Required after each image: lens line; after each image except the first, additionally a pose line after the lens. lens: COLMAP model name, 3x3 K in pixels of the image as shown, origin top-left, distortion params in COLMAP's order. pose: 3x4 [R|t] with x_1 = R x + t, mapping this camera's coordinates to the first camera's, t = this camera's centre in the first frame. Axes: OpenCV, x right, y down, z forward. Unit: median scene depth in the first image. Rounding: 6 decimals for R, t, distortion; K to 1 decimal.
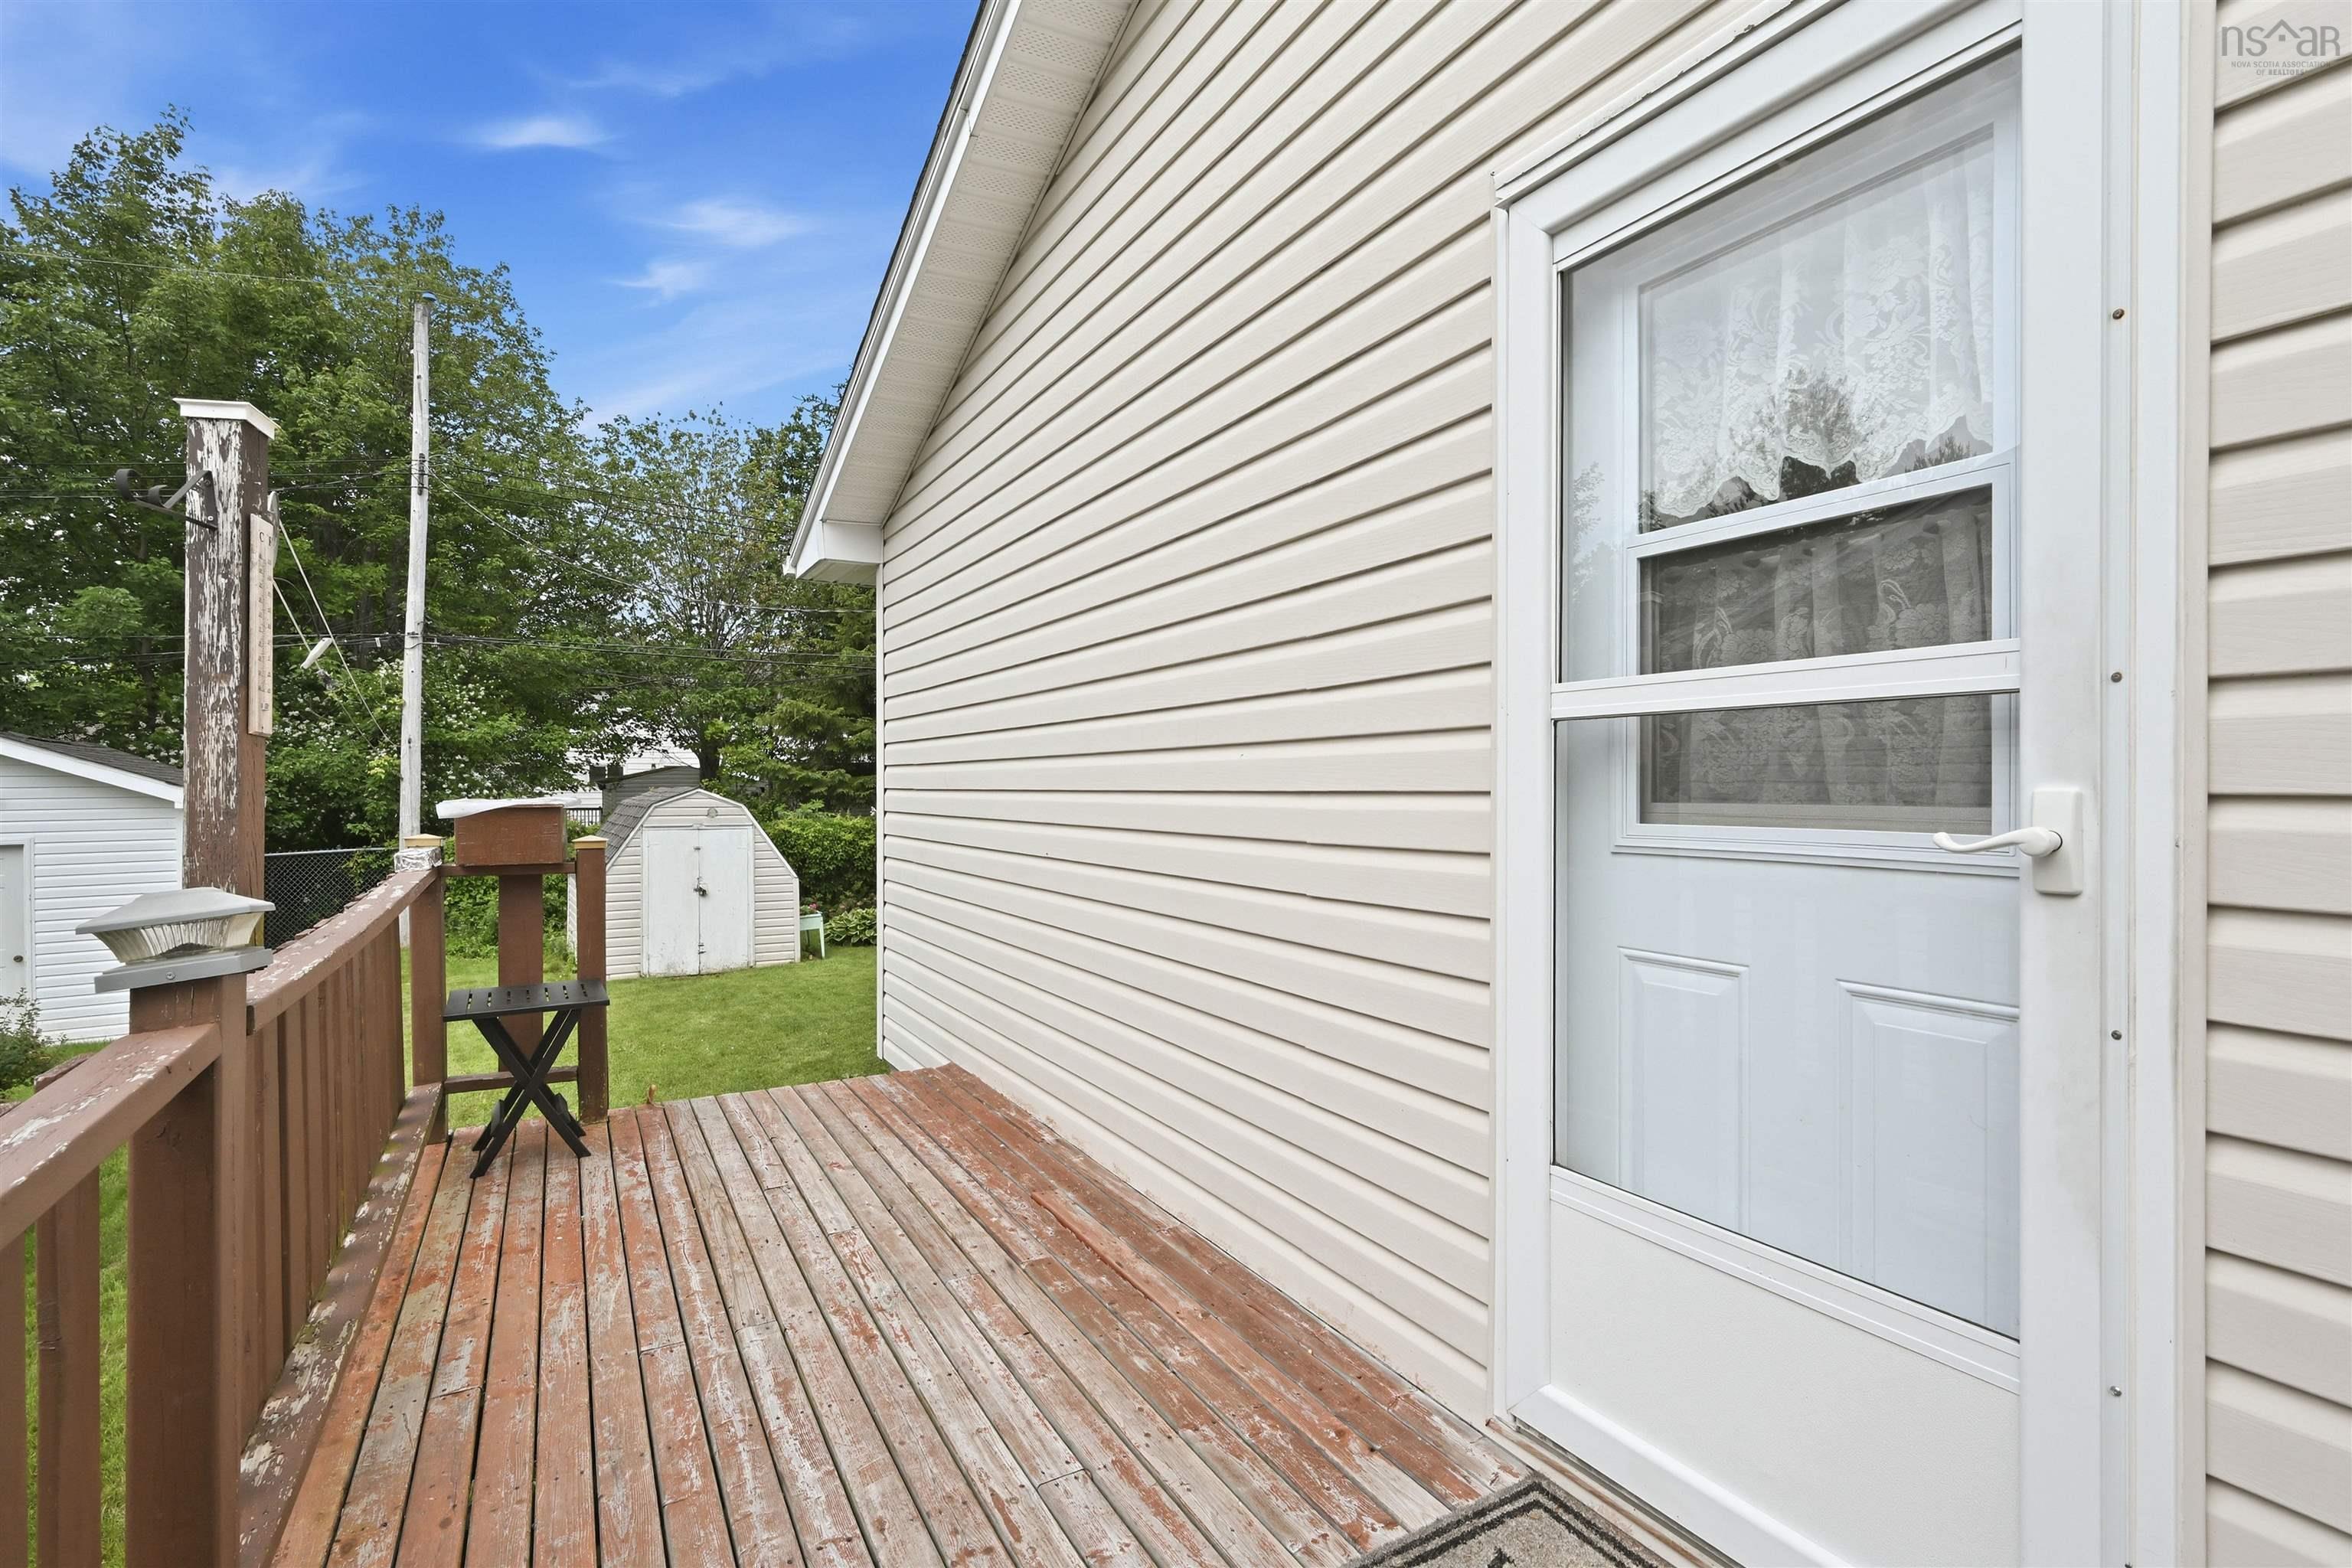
lens RADIAL K [[1125.1, 0, 1176.0], [0, 1125.1, 784.0], [0, 0, 1]] dist [0.026864, 0.000209]
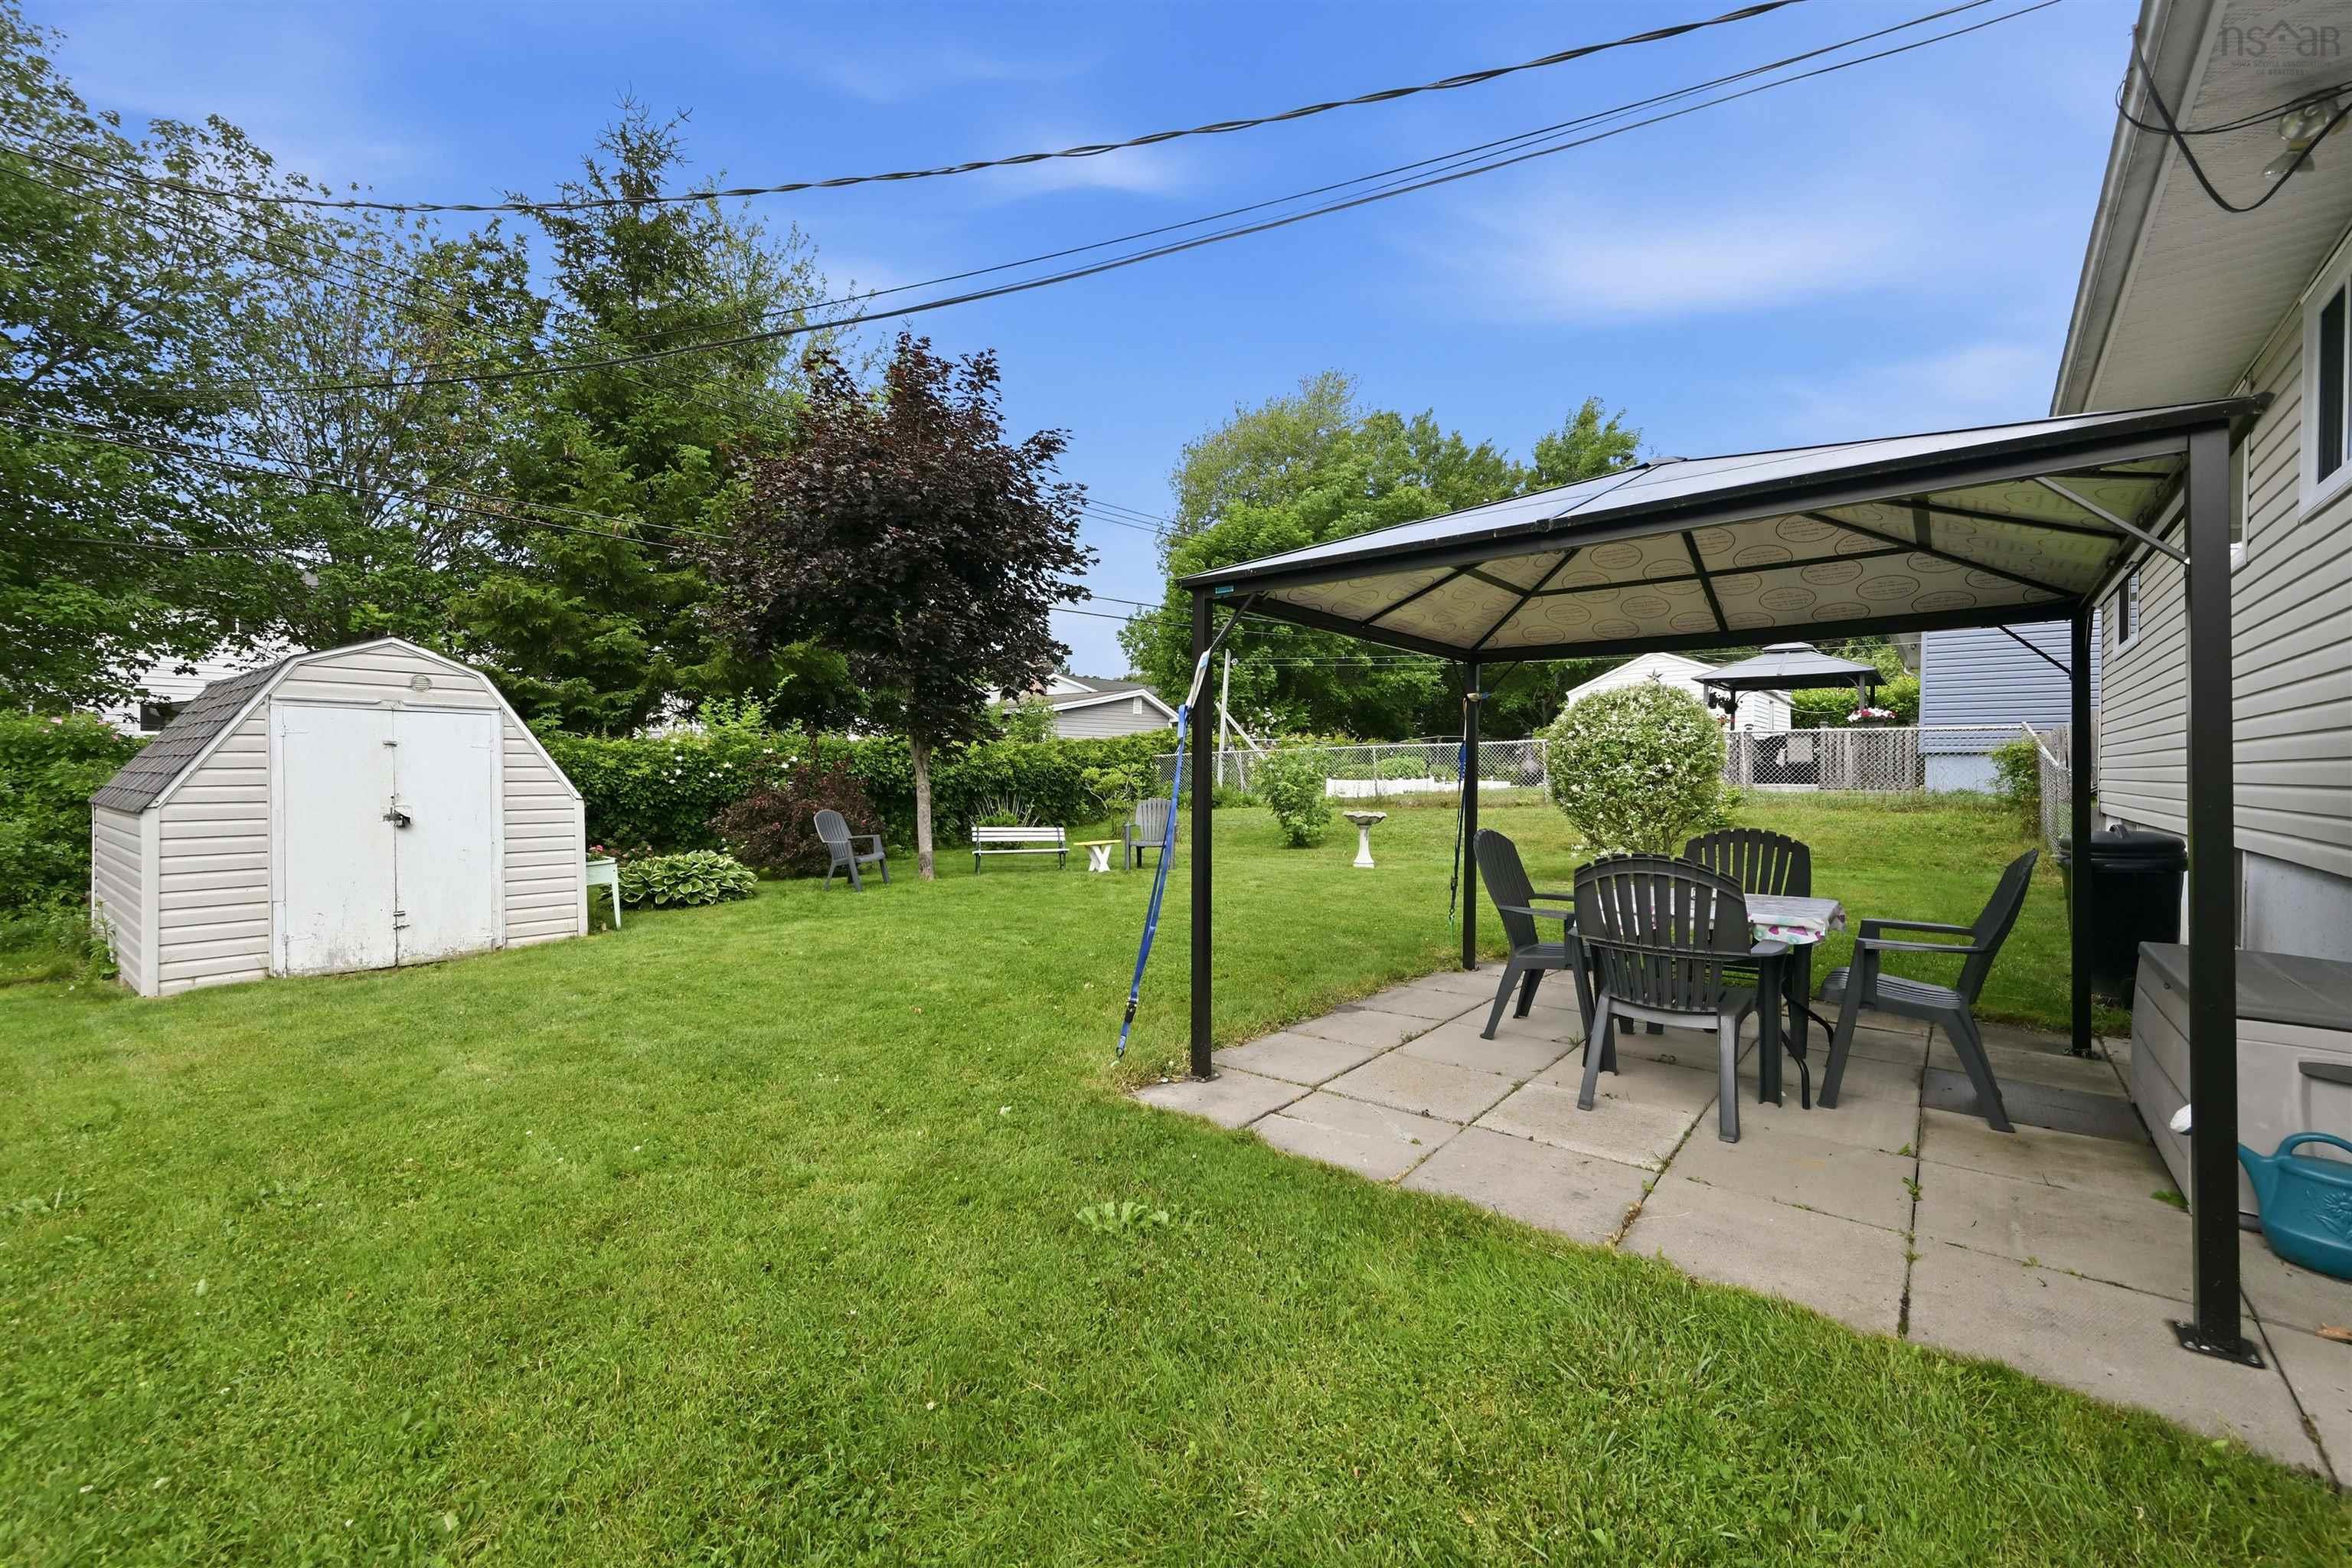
lens RADIAL K [[944.4, 0, 1187.0], [0, 944.4, 782.4], [0, 0, 1]] dist [-0.000937, -0.000292]
pose [[0.935397, -0.001555, 0.353596, -0.157760], [-0.003403, 0.999904, 0.013400, 0.049585], [-0.353583, -0.013737, 0.935302, 0.302869]]
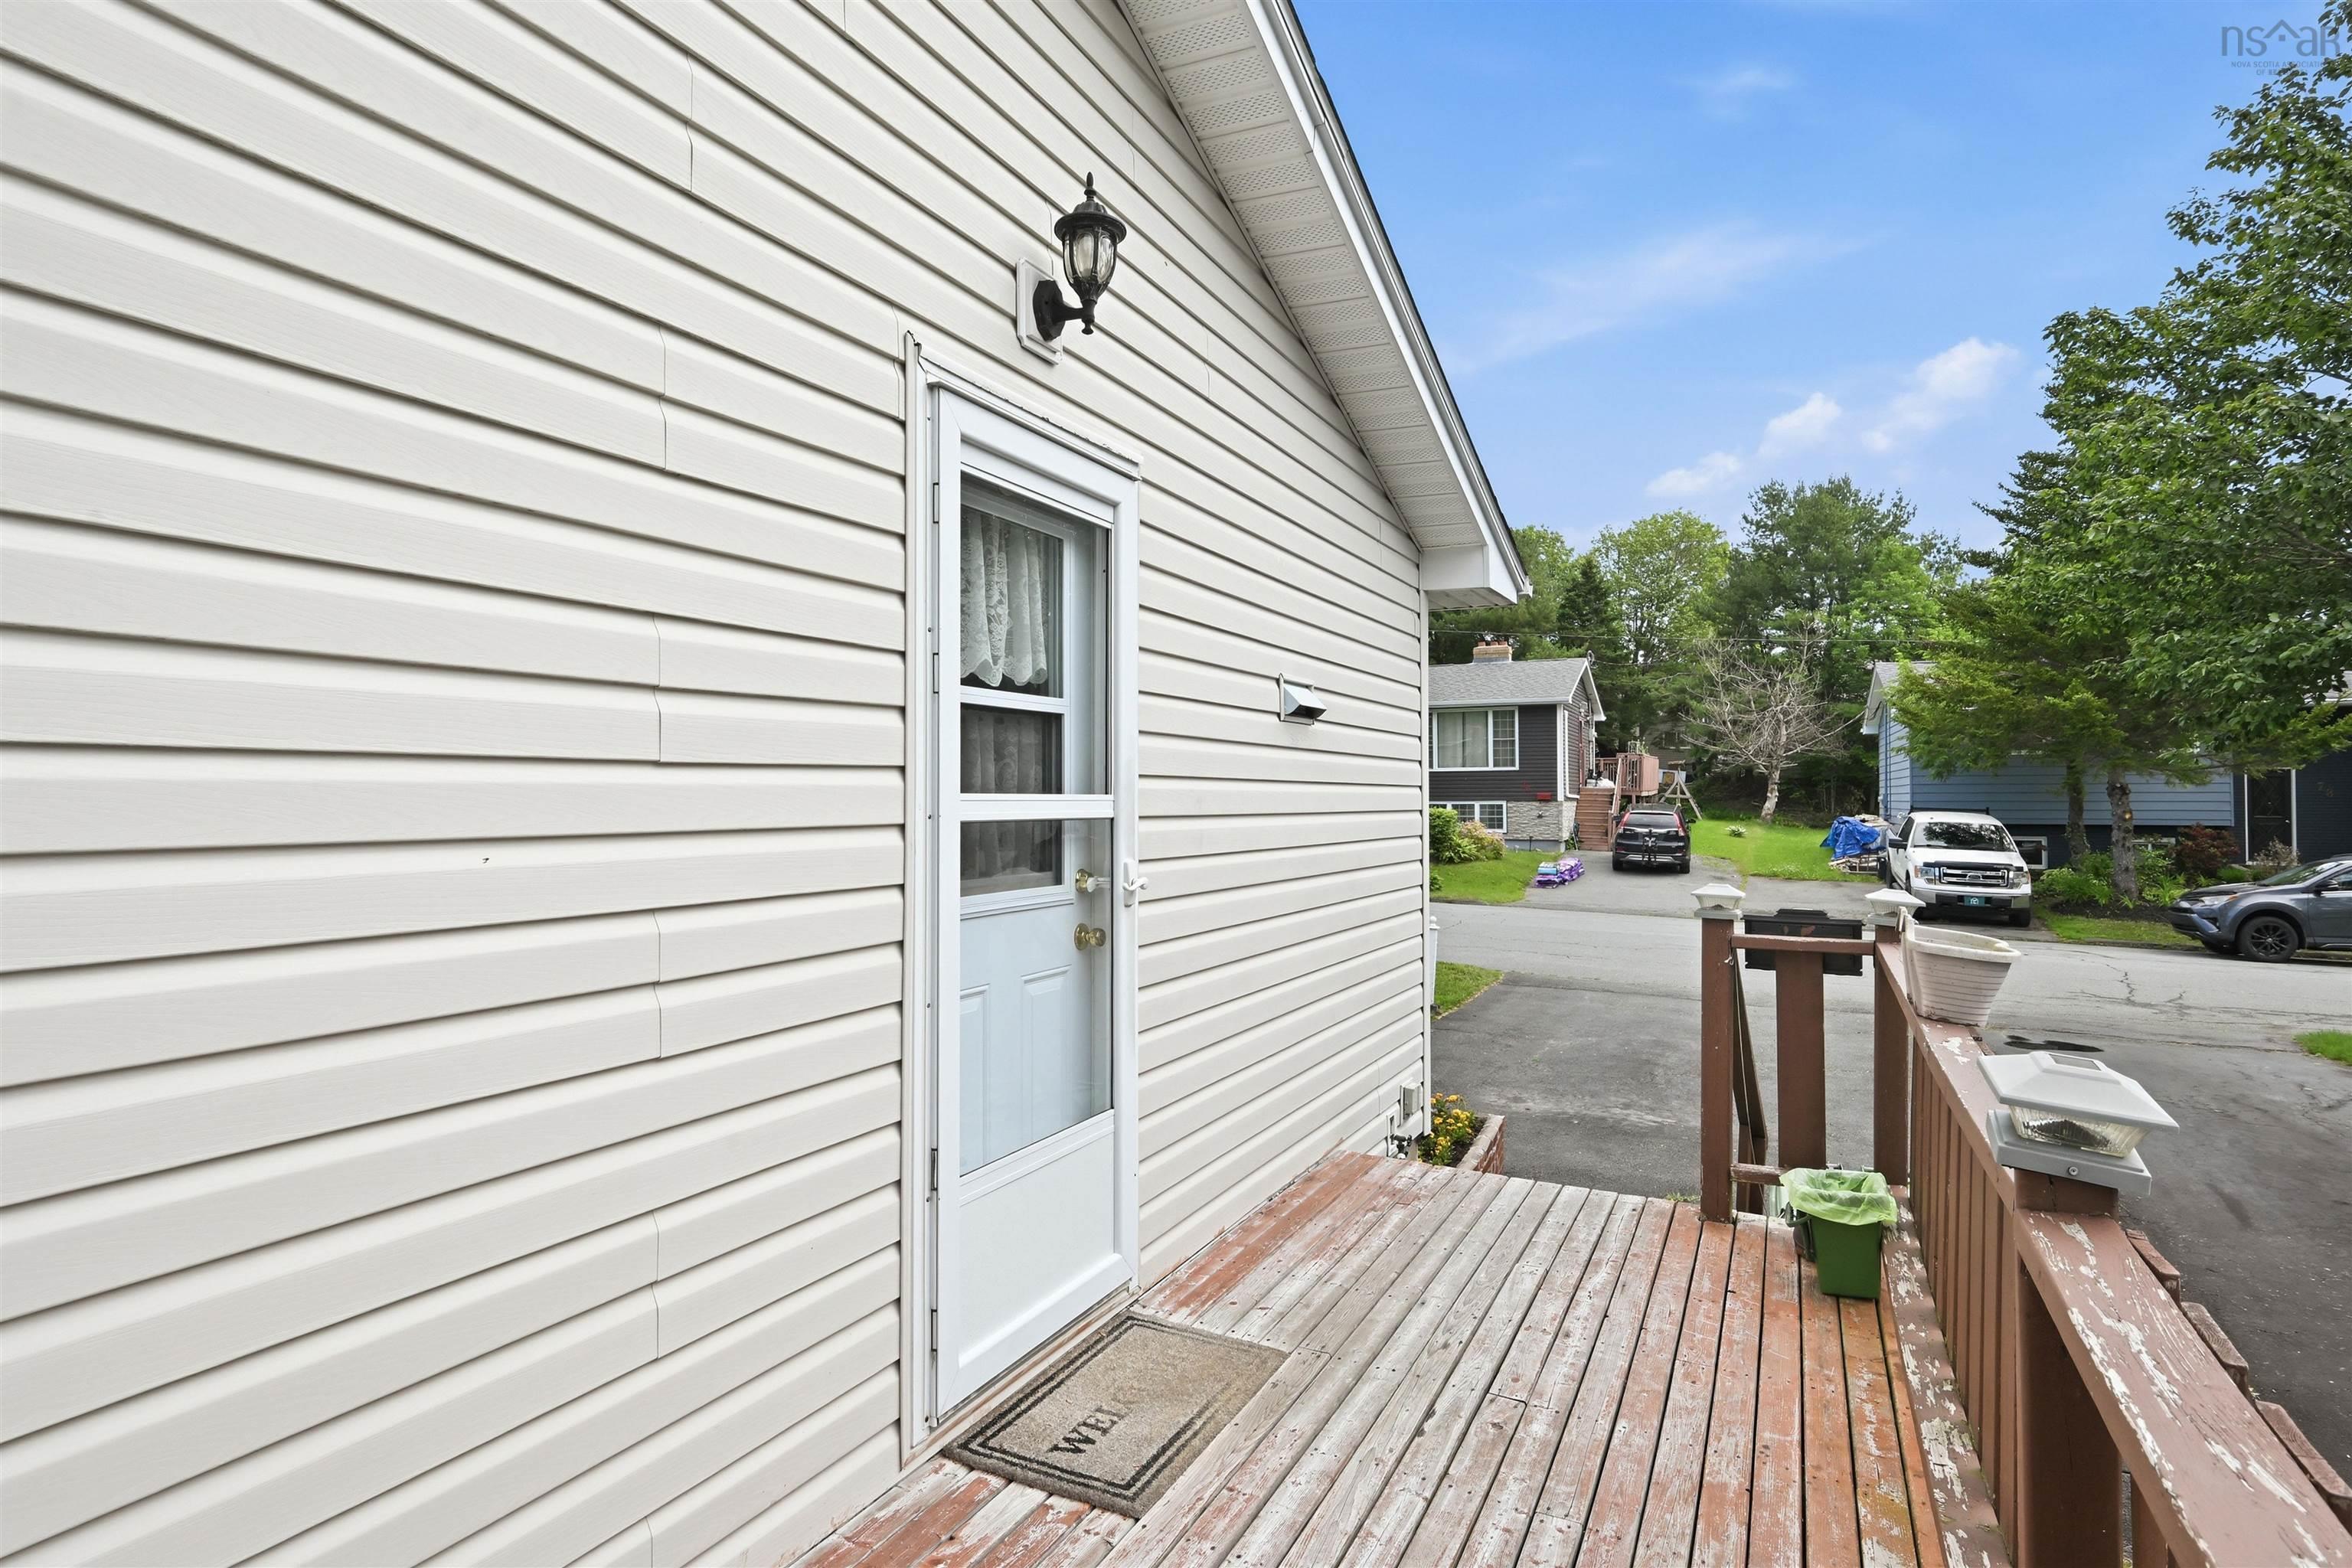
lens RADIAL K [[1241.7, 0, 1176.0], [0, 1241.7, 784.0], [0, 0, 1]] dist [0.000616, 0.000101]
pose [[-0.561521, 0.018208, 0.827262, -1.356945], [0.010559, 0.999834, -0.014838, -0.107921], [-0.827395, 0.000403, -0.561620, 2.271672]]
